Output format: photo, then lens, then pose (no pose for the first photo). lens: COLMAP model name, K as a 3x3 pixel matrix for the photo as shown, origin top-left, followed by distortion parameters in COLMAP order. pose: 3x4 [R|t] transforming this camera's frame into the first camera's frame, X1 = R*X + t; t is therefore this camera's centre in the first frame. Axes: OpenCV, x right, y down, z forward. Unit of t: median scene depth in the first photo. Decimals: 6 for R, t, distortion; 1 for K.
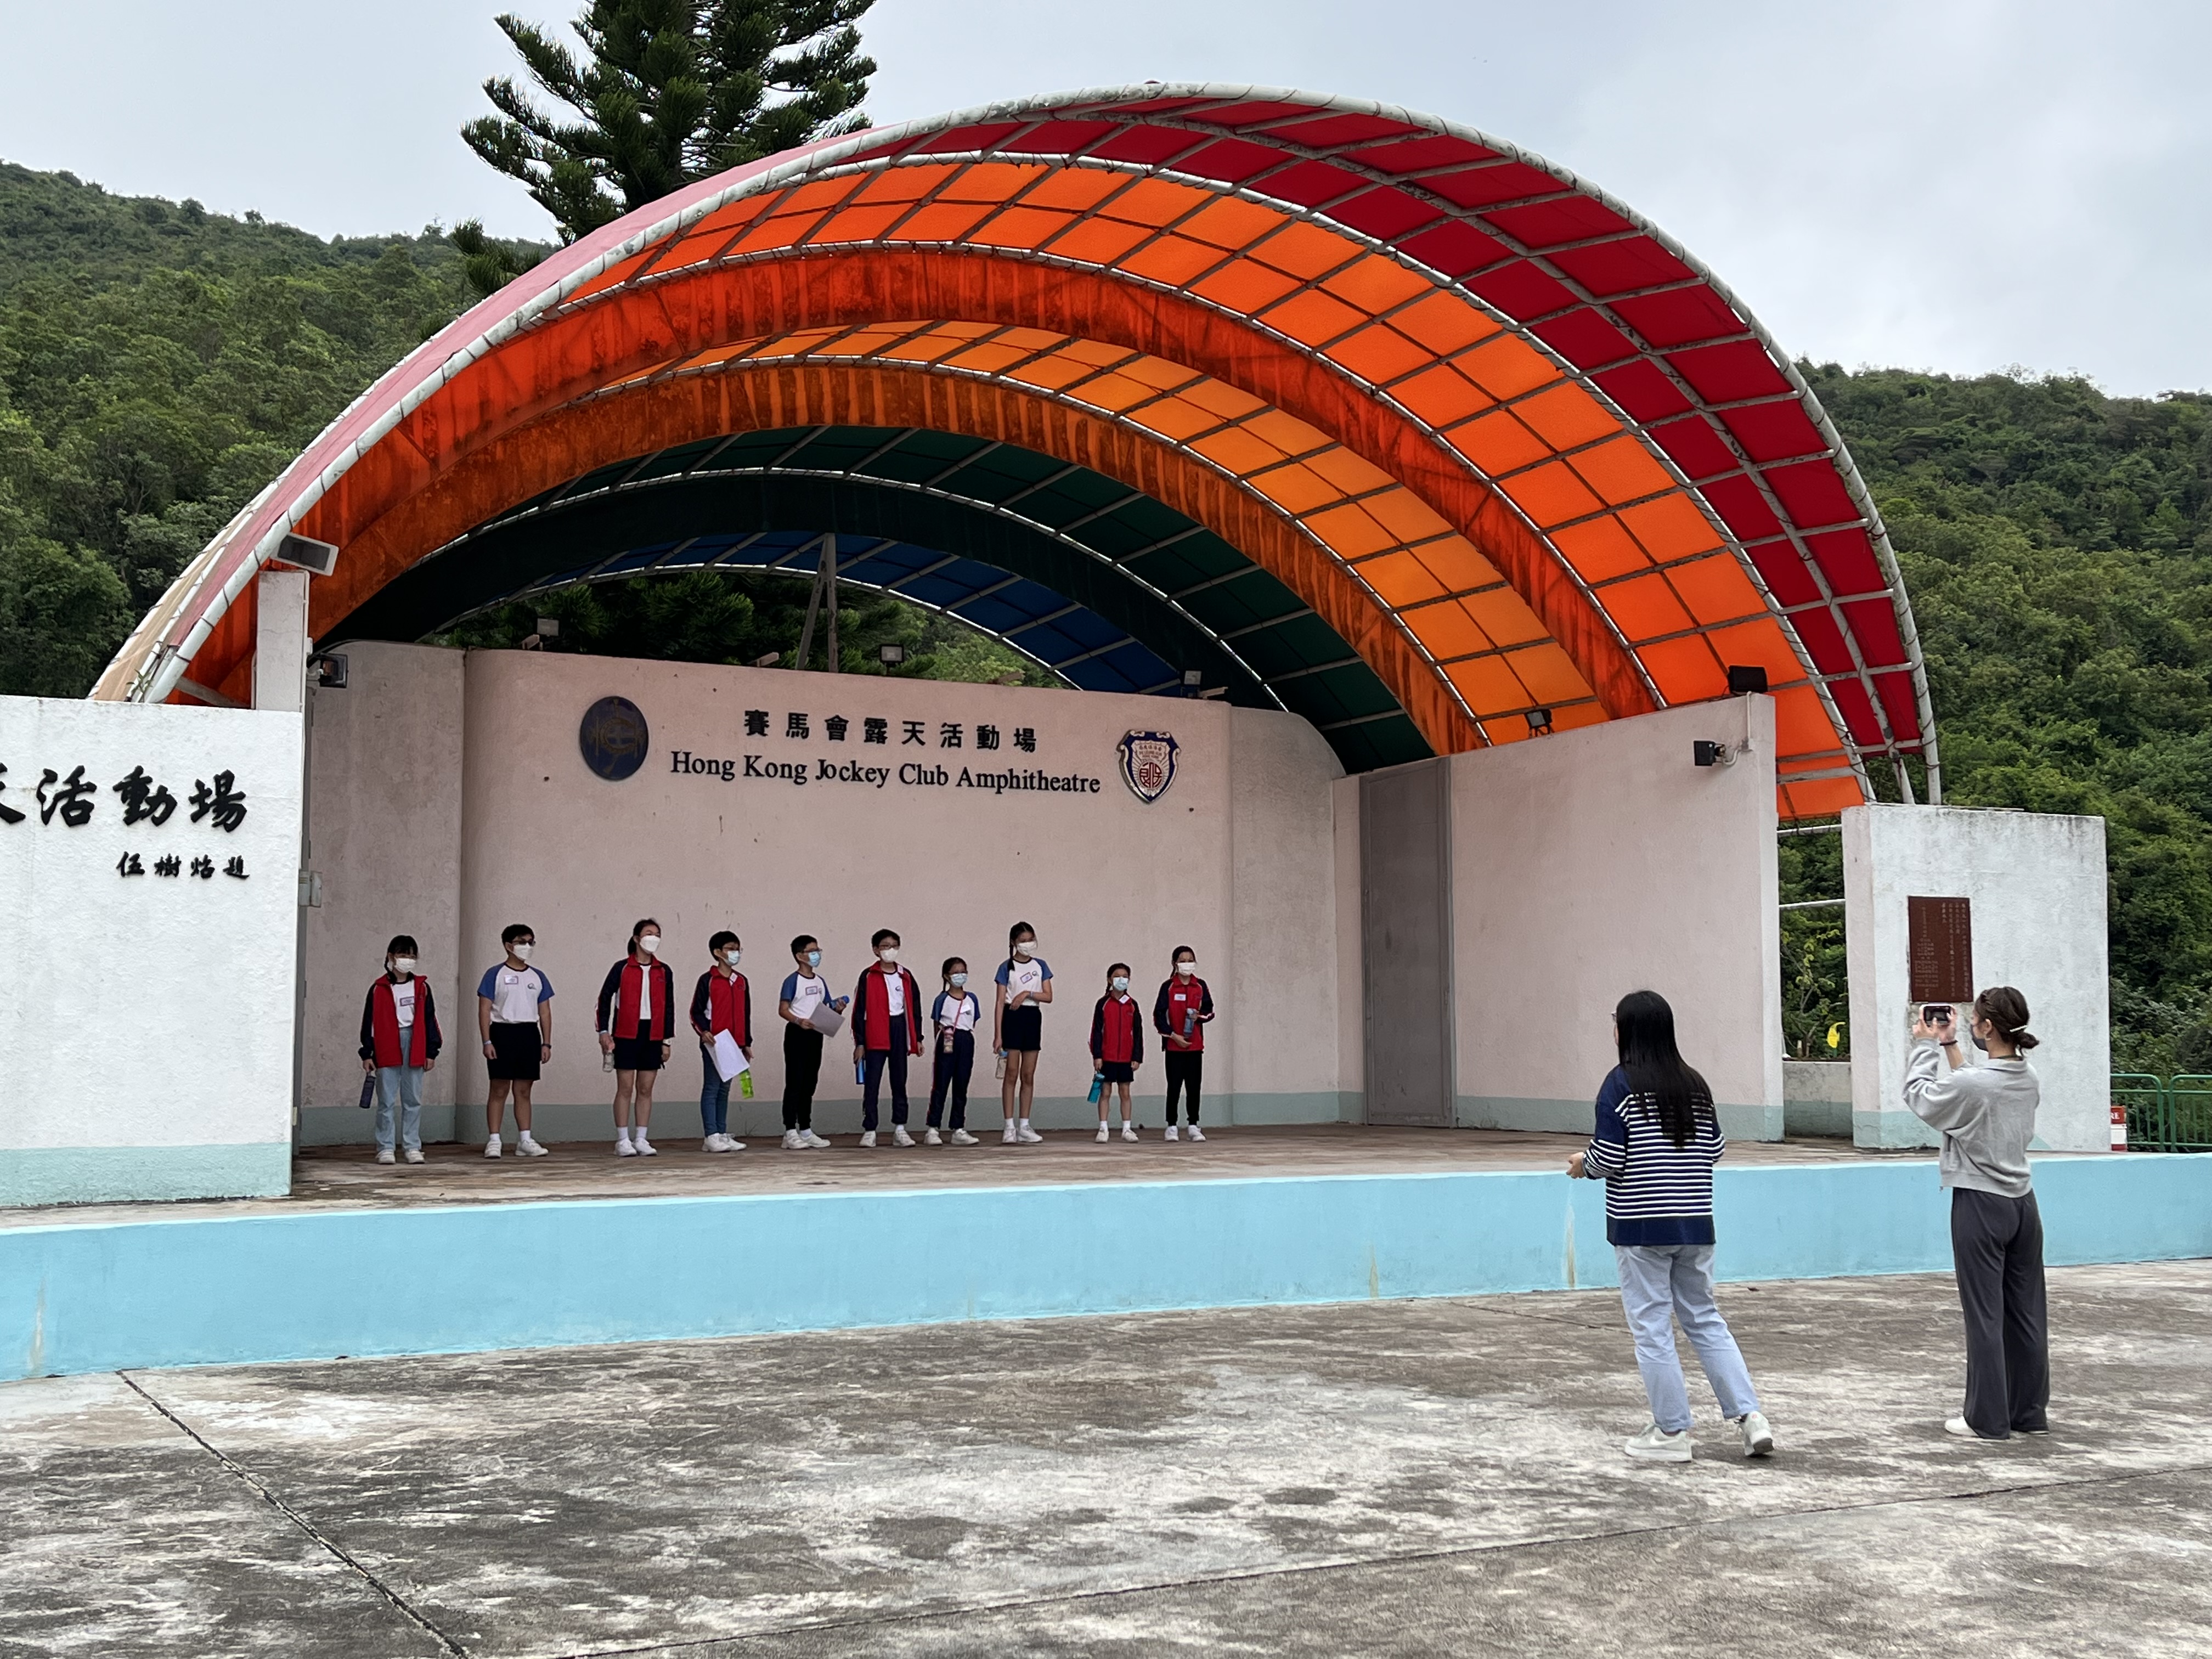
lens RADIAL K [[2505.8, 0, 1106.0], [0, 2505.8, 829.5], [0, 0, 1]] dist [0.160937, -0.540348]
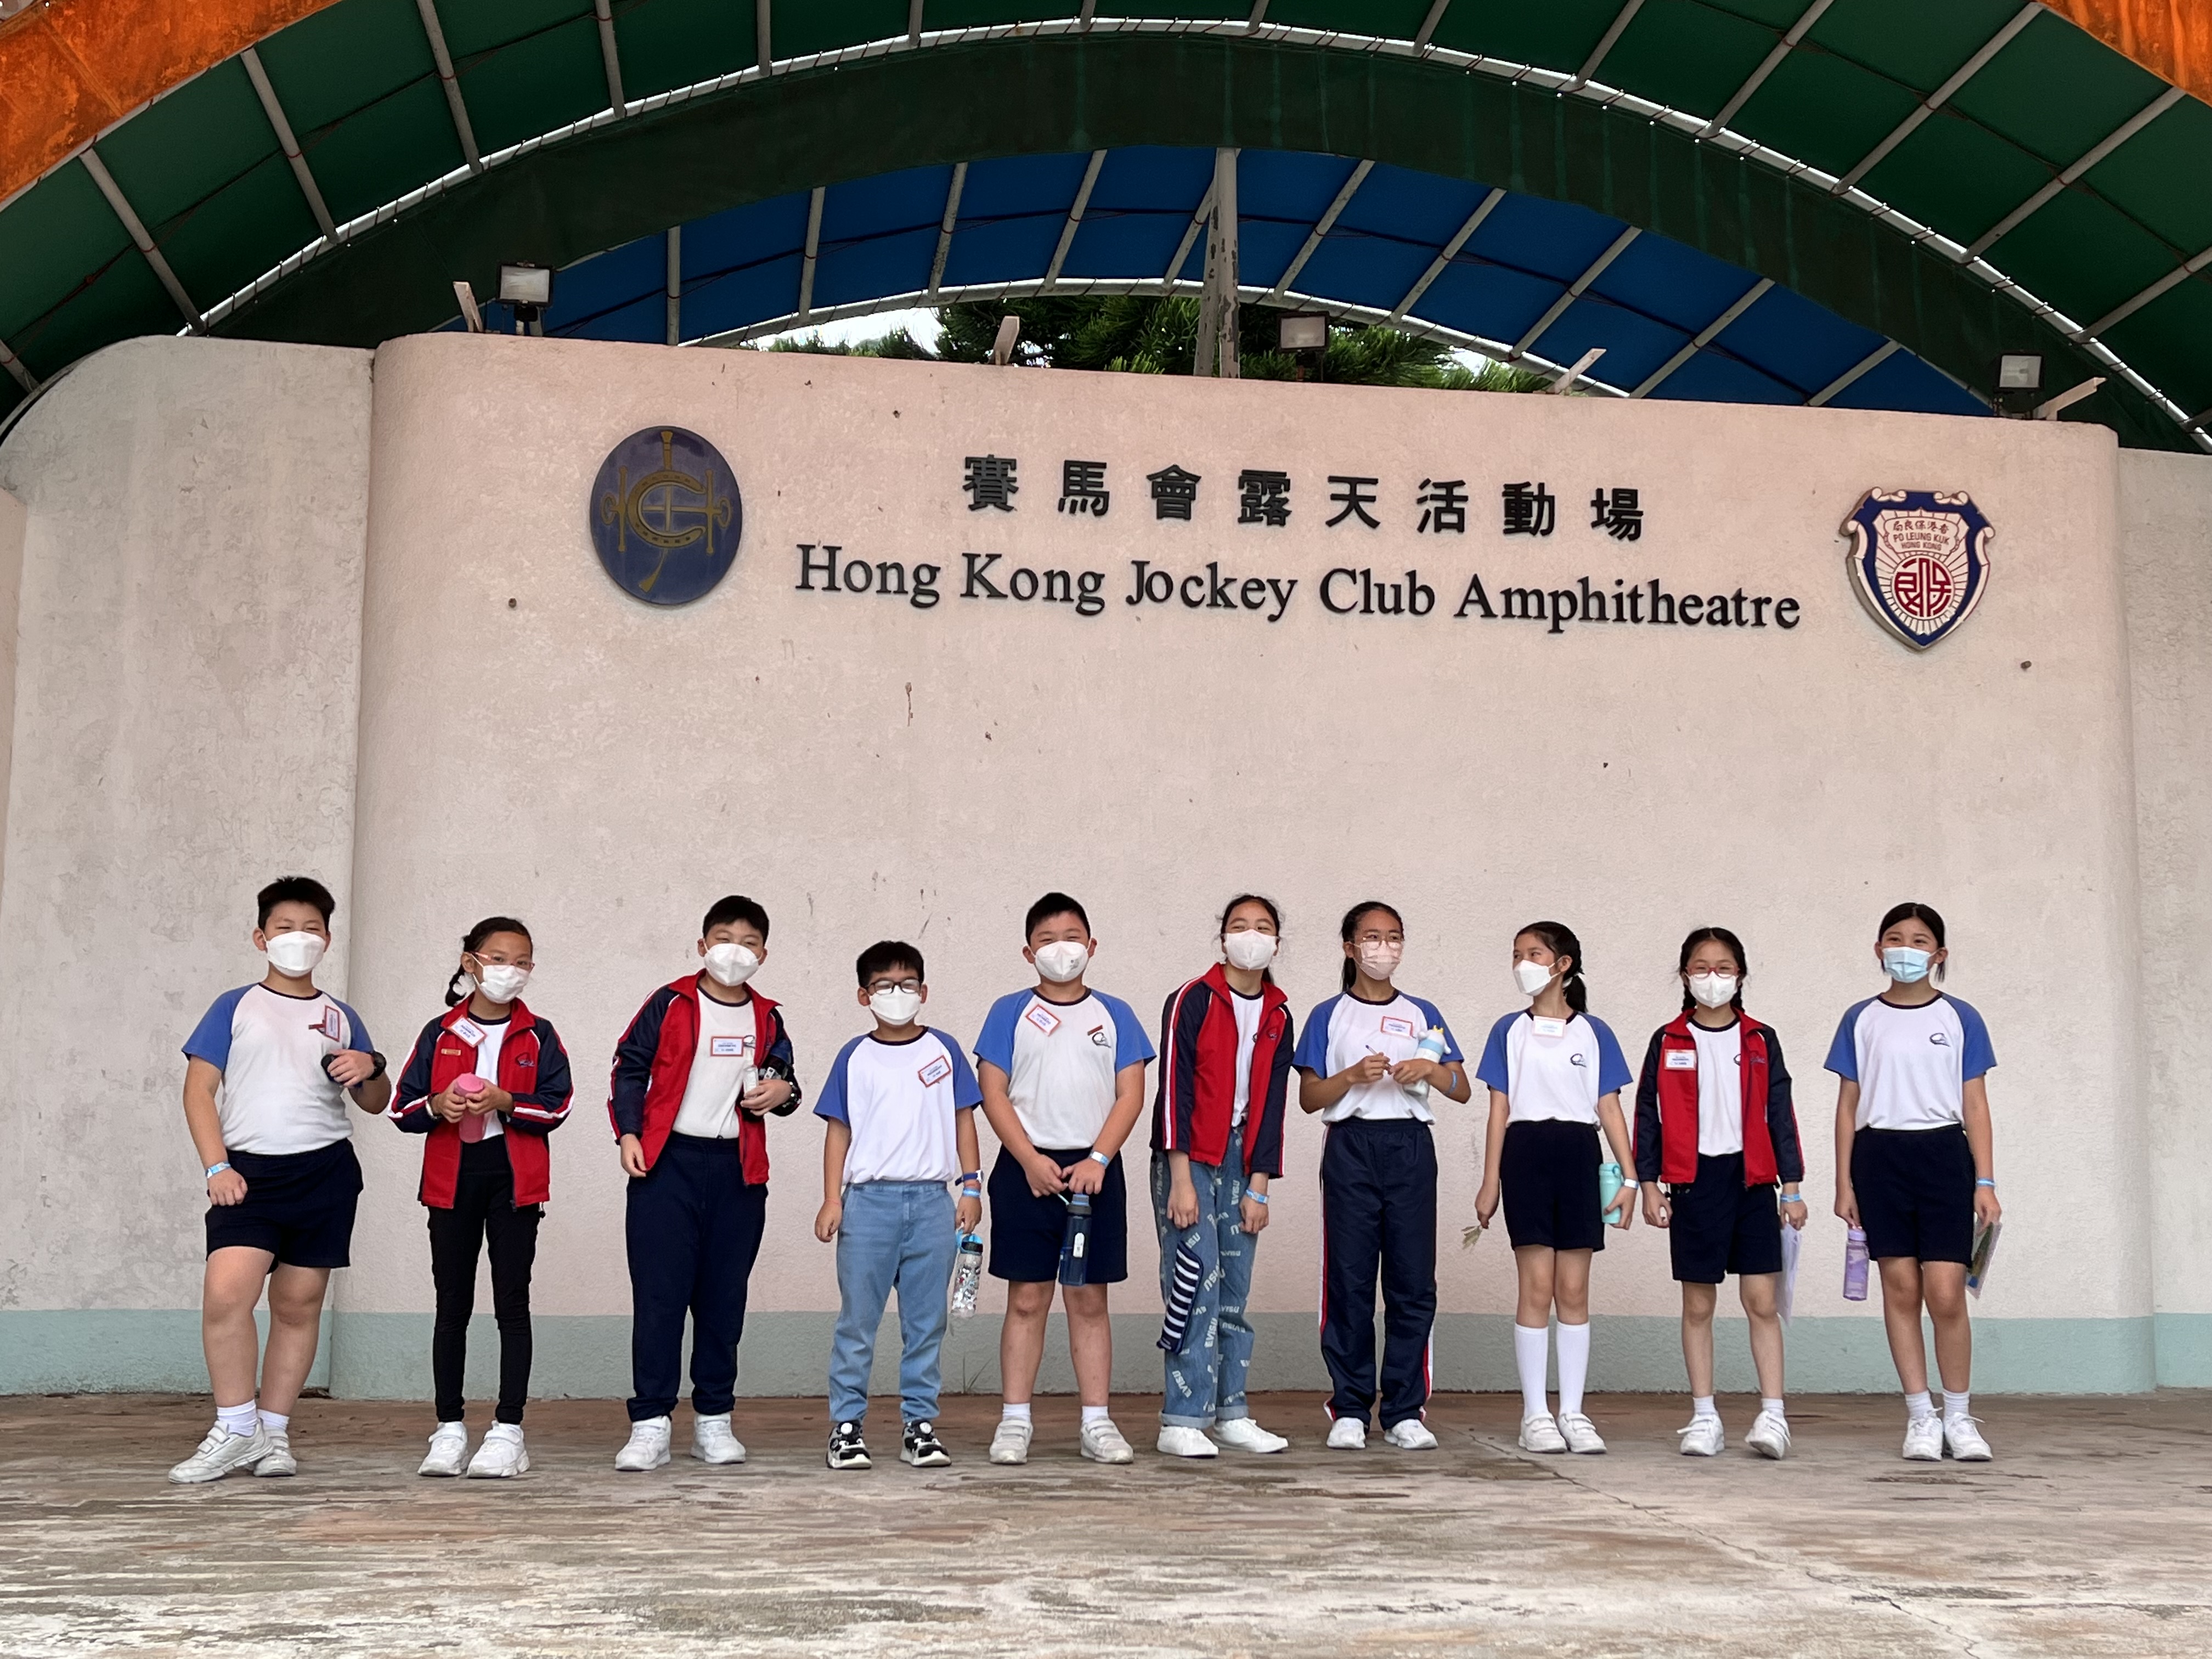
lens RADIAL K [[2505.8, 0, 1106.0], [0, 2505.8, 829.5], [0, 0, 1]] dist [0.160937, -0.540348]
pose [[0.941855, -0.033688, -0.334325, 0.031610], [0.016427, 0.998388, -0.054324, 0.045037], [0.335617, 0.045673, 0.940891, 0.563969]]
